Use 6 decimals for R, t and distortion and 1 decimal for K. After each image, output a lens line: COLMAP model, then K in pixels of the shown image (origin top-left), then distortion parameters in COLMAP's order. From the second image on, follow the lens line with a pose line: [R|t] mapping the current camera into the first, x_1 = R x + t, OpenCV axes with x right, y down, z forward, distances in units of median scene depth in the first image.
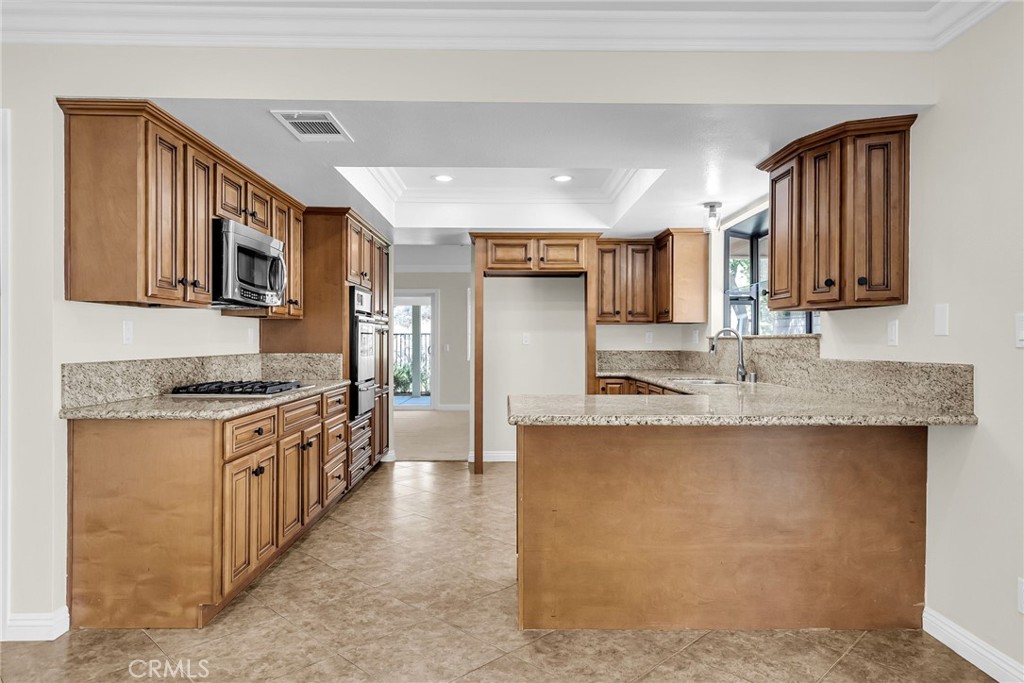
lens RADIAL K [[634.0, 0, 512.0], [0, 634.0, 341.5], [0, 0, 1]] dist [0.002705, 0.001063]
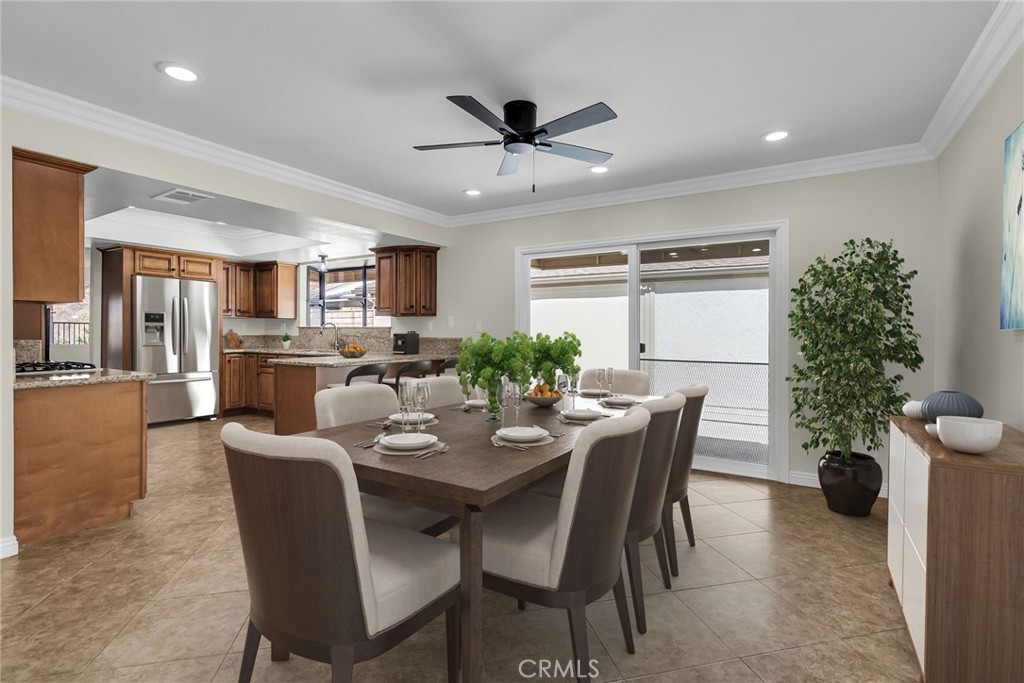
lens RADIAL K [[473.2, 0, 512.0], [0, 473.2, 341.5], [0, 0, 1]] dist [-0.000964, -0.000017]
pose [[0.545250, -0.021283, 0.838003, -0.796219], [-0.002249, 0.999637, 0.026851, -0.005753], [-0.838271, -0.016525, 0.545004, -0.331830]]
